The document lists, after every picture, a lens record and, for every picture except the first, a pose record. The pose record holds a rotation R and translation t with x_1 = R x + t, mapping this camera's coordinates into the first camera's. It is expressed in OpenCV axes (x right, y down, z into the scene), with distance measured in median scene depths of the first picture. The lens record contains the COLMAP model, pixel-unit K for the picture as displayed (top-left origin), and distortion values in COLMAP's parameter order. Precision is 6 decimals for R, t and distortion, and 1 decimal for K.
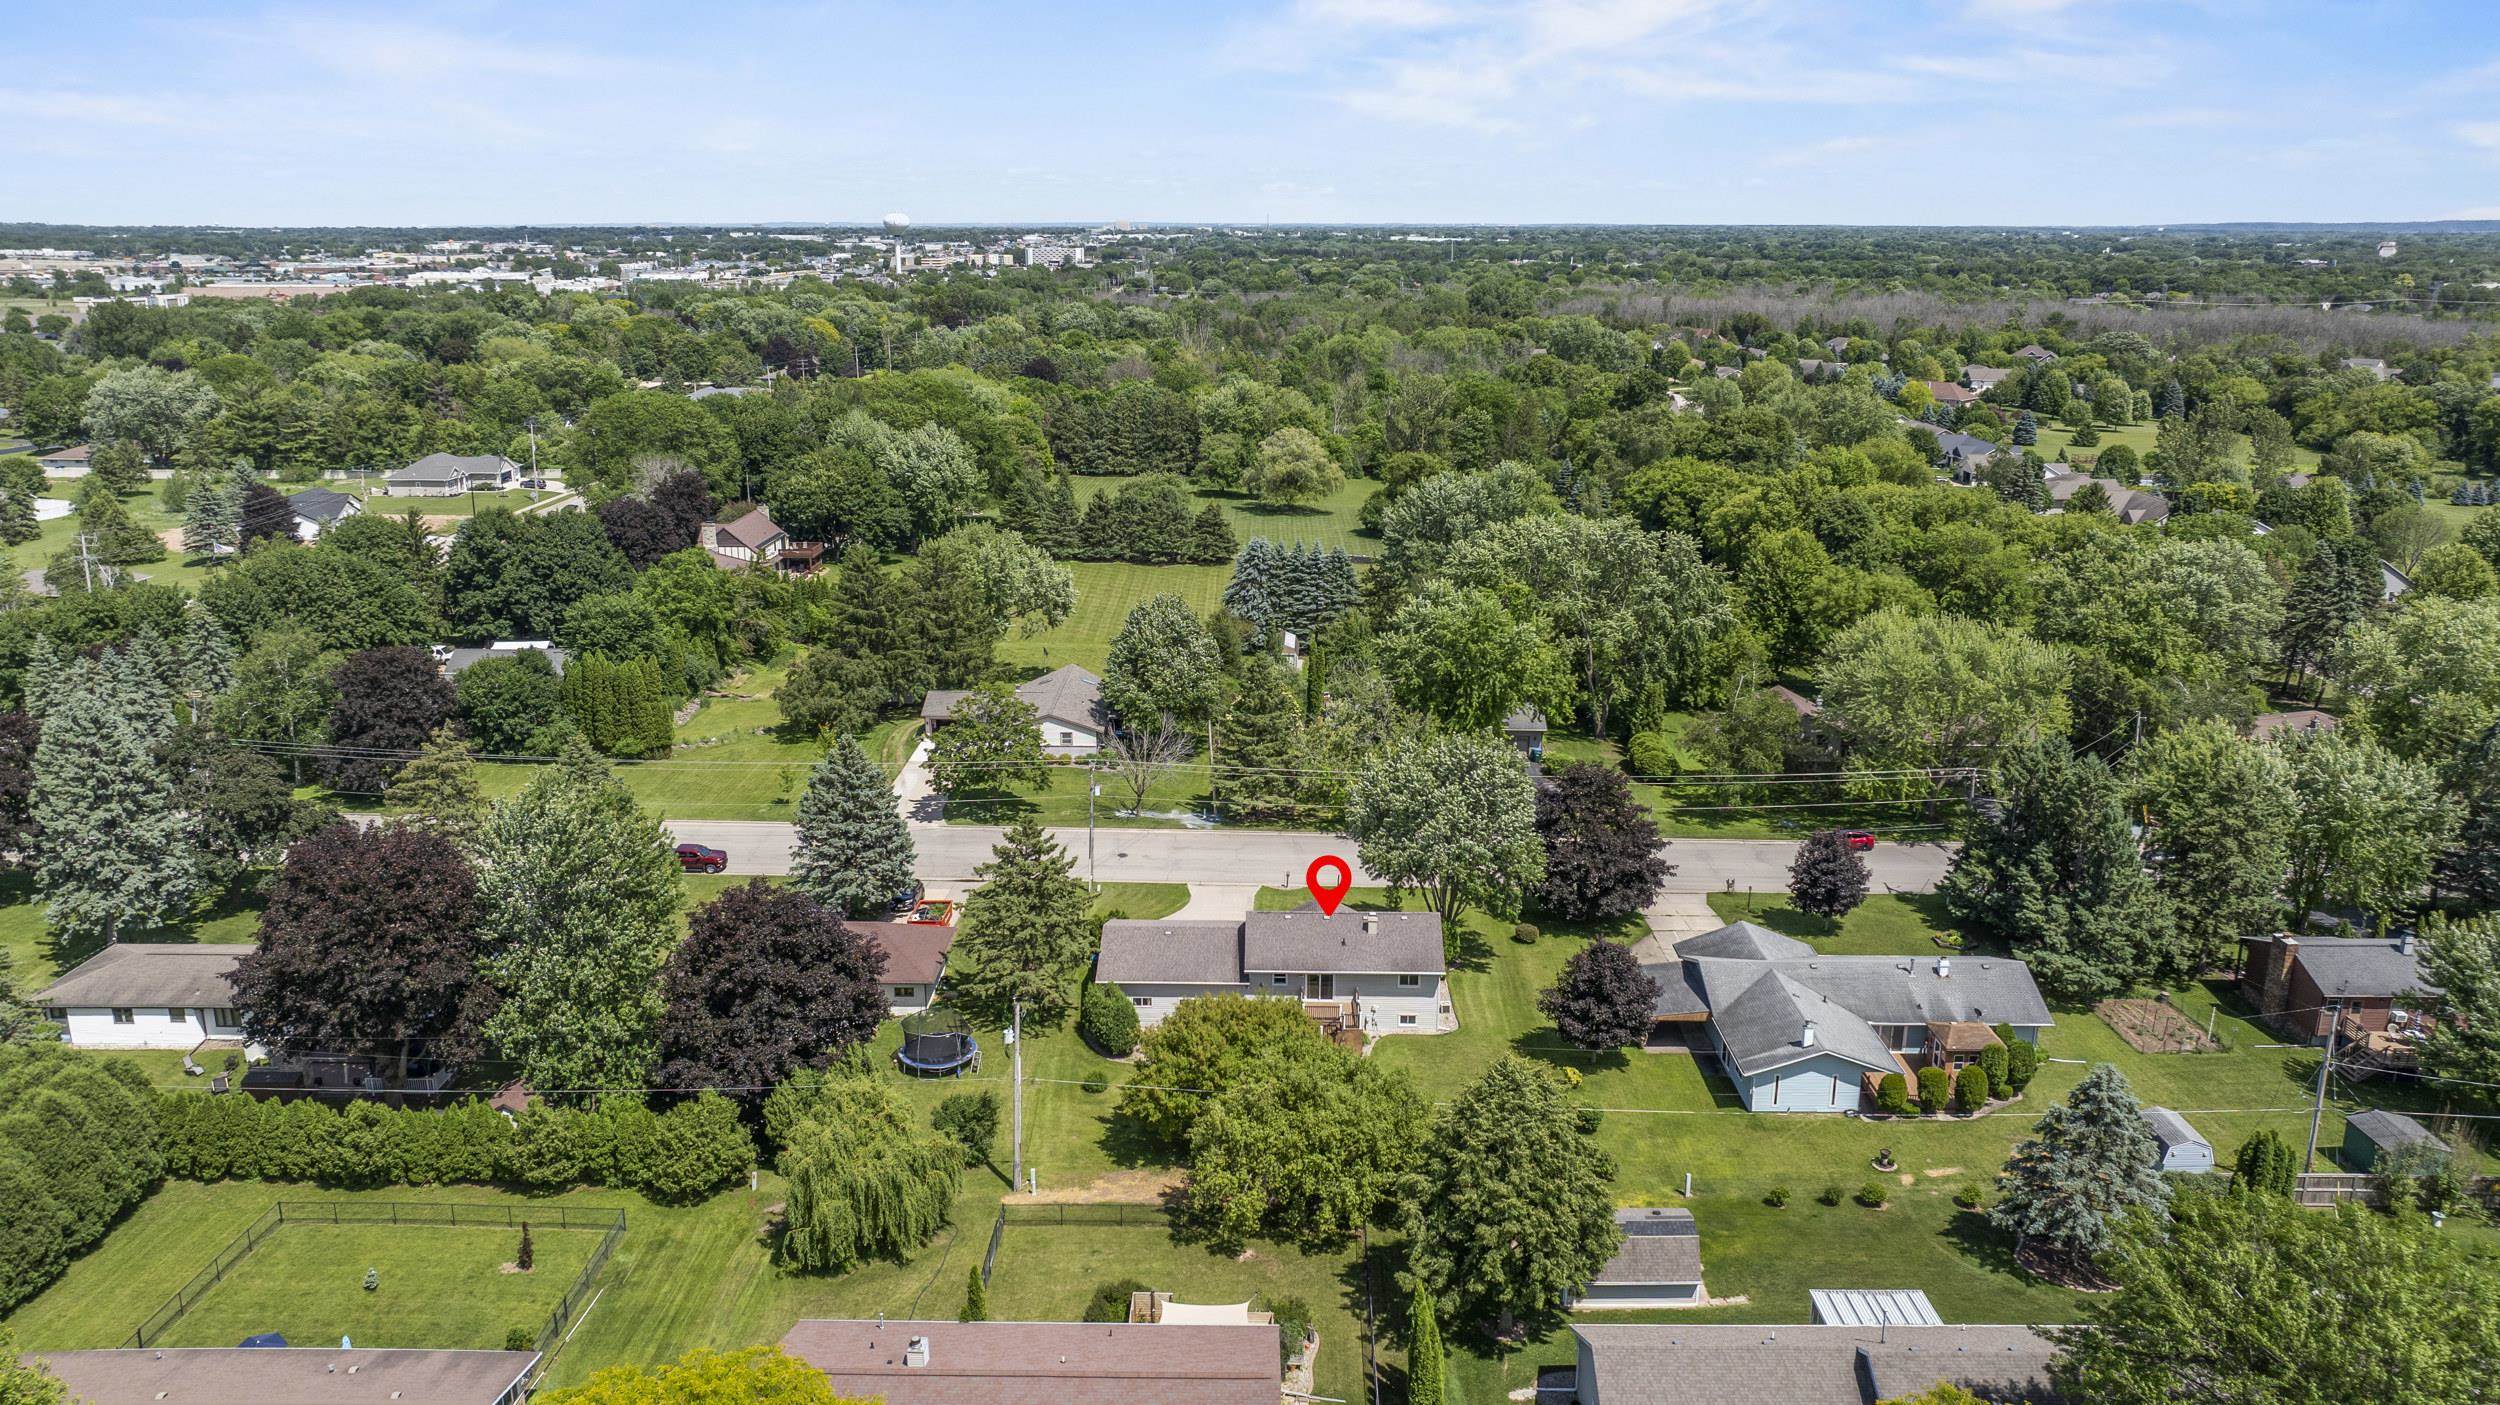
lens RADIAL K [[1808.1, 0, 1247.2], [0, 1808.1, 686.5], [0, 0, 1]] dist [-0.008462, 0.006422]
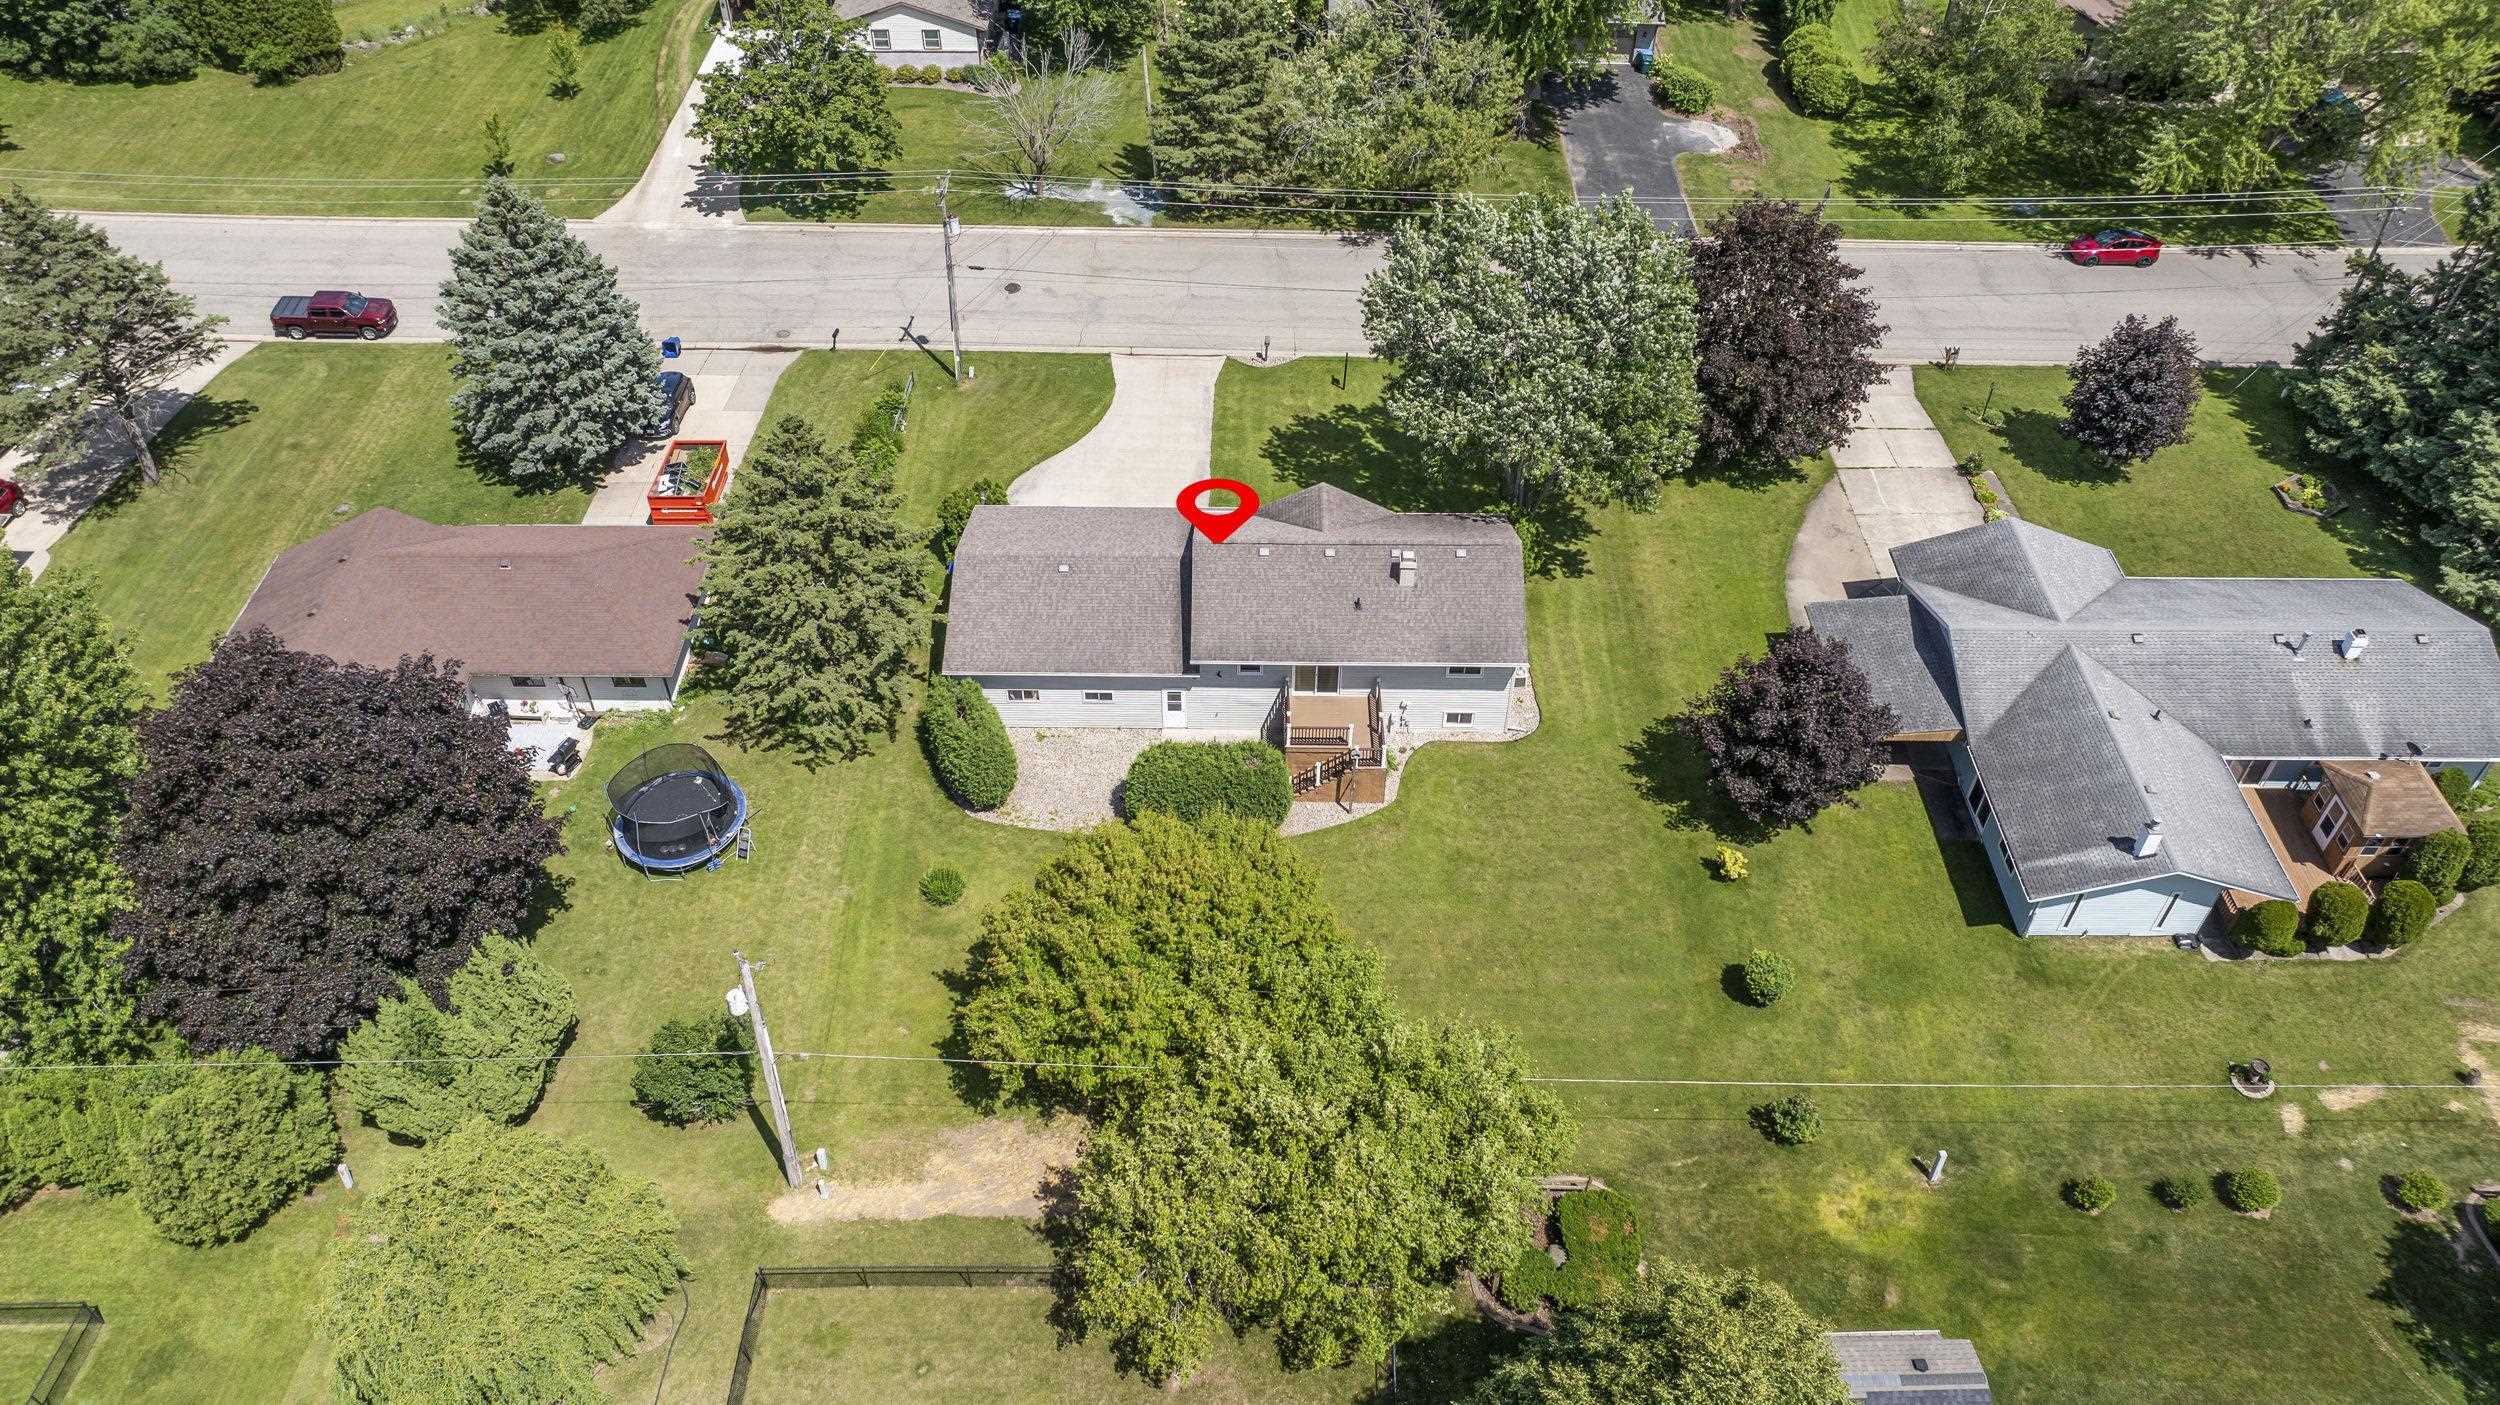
lens RADIAL K [[1808.1, 0, 1247.2], [0, 1808.1, 686.5], [0, 0, 1]] dist [-0.008462, 0.006422]
pose [[0.999959, -0.003145, 0.008439, 0.011912], [-0.001285, 0.877617, 0.479361, -0.117968], [-0.008914, -0.479352, 0.877577, 0.465369]]
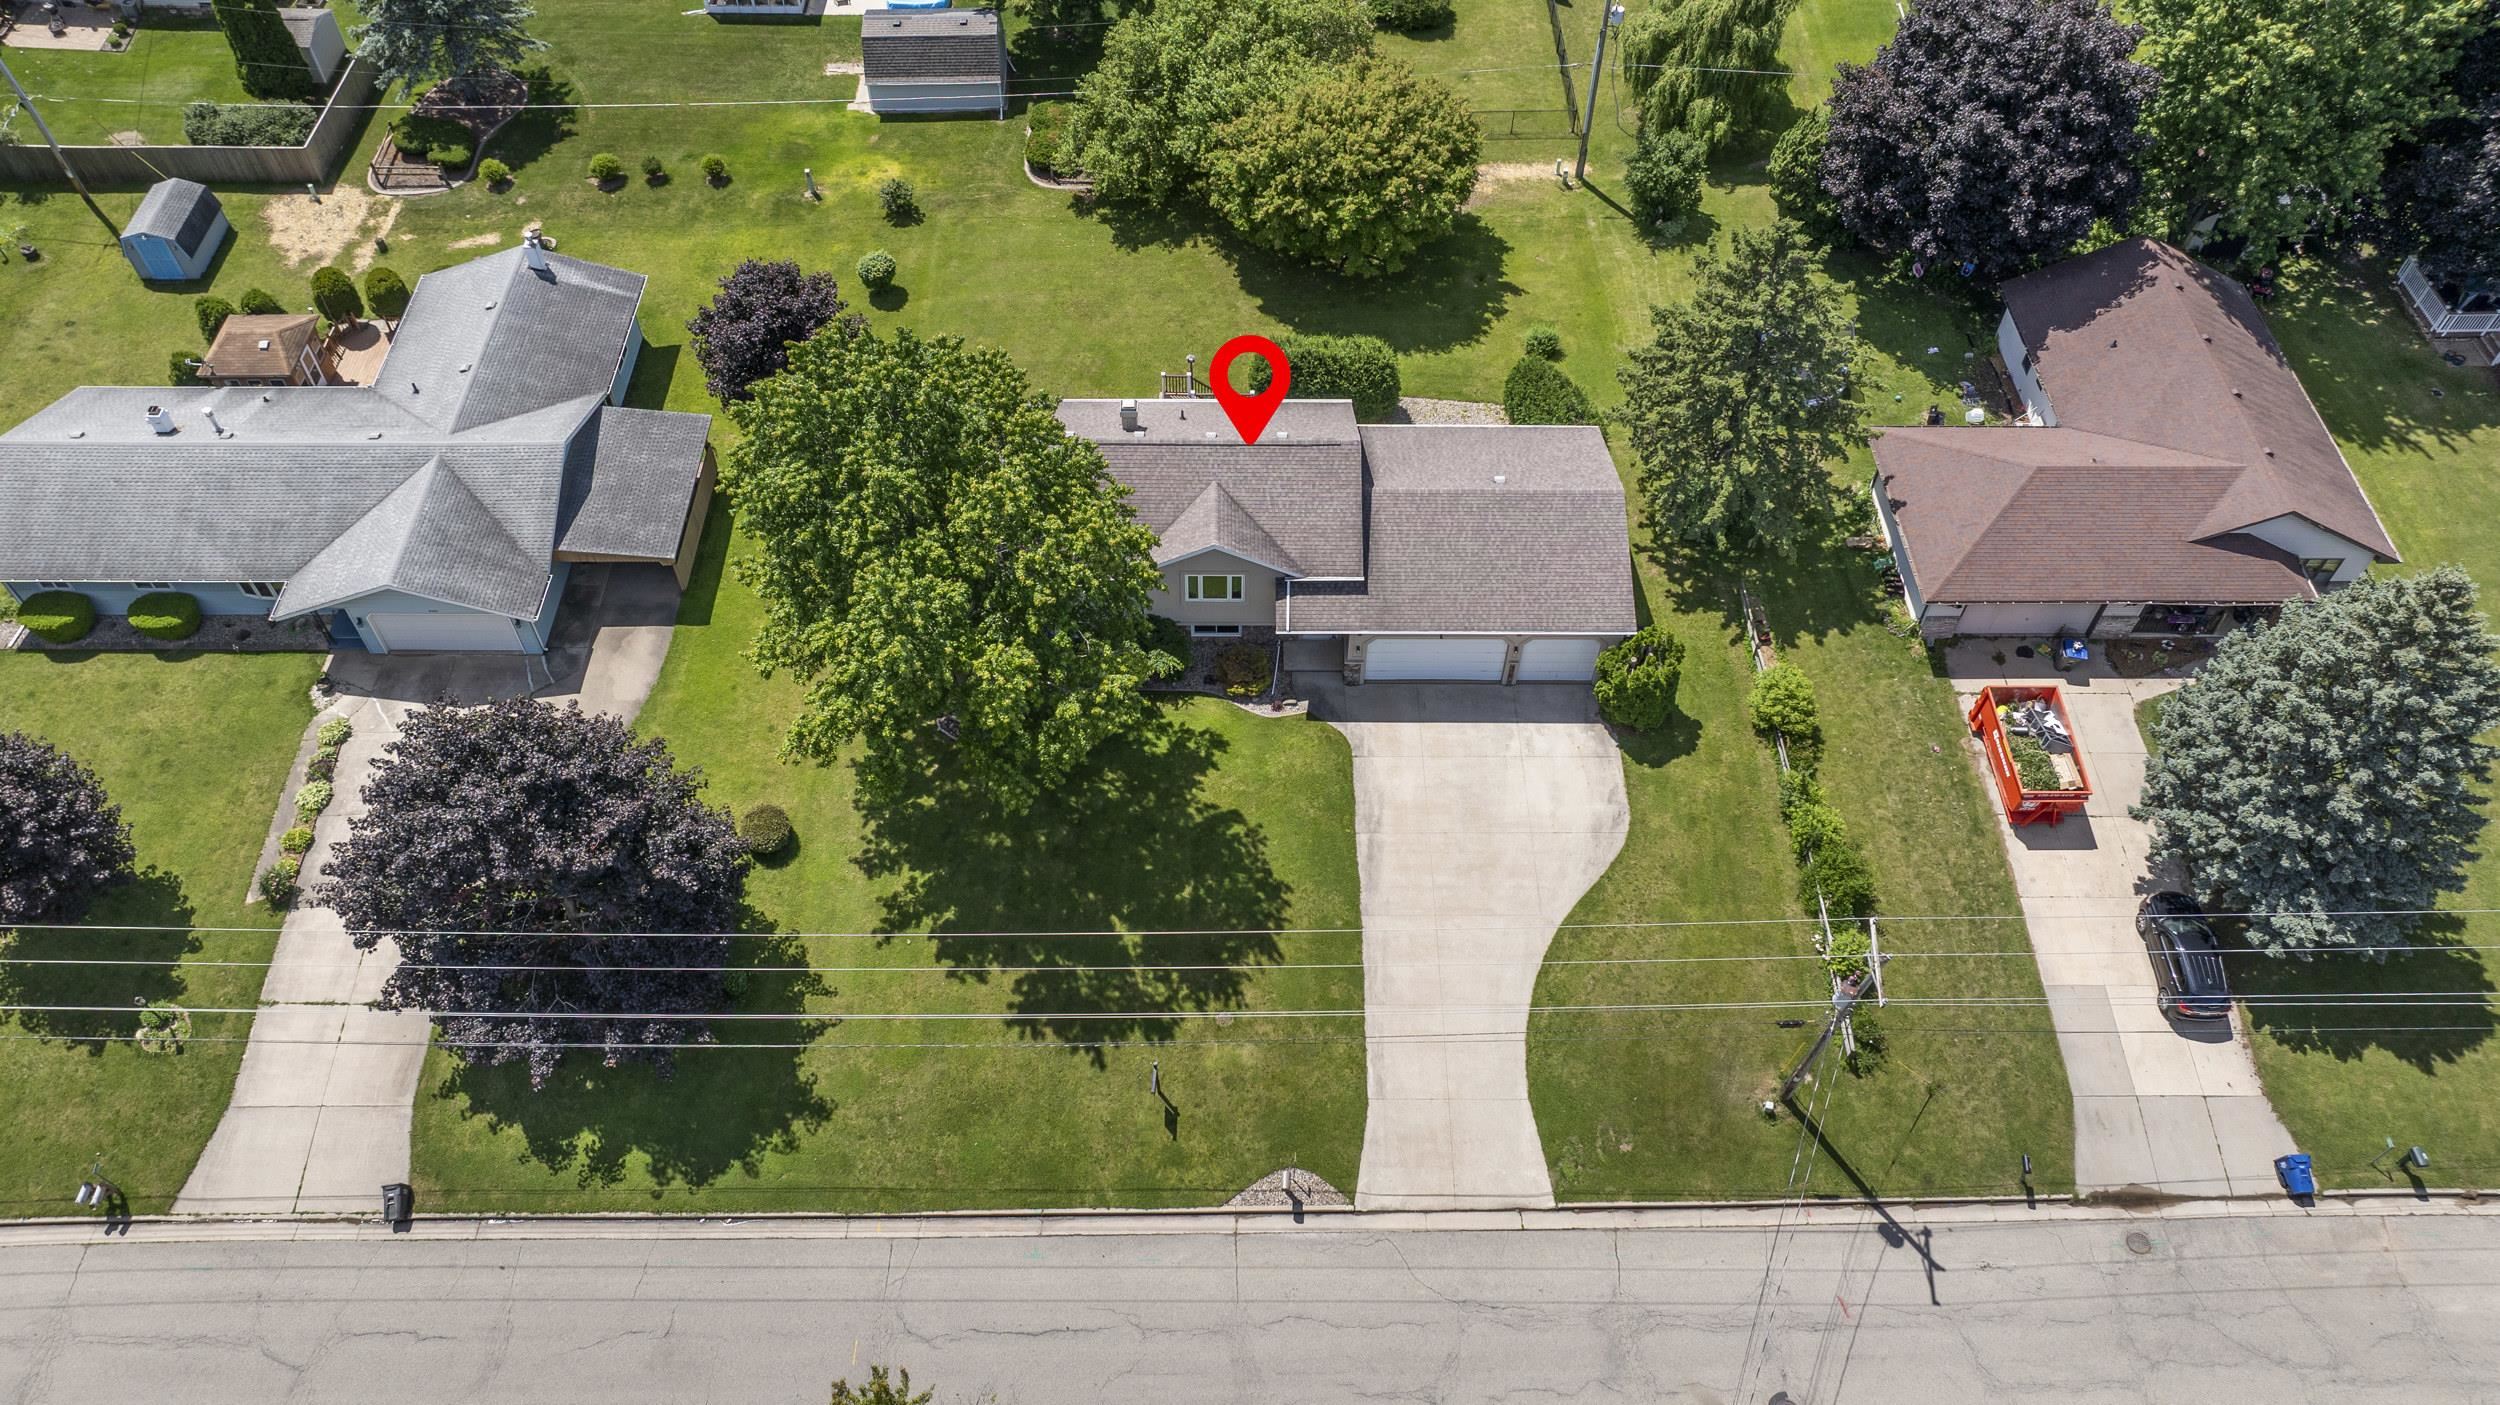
lens RADIAL K [[1808.1, 0, 1247.2], [0, 1808.1, 686.5], [0, 0, 1]] dist [-0.008462, 0.006422]
pose [[-0.999659, 0.010282, -0.023998, 0.047436], [-0.017369, 0.424302, 0.905354, -0.340089], [0.019491, 0.905462, -0.423979, 1.314941]]
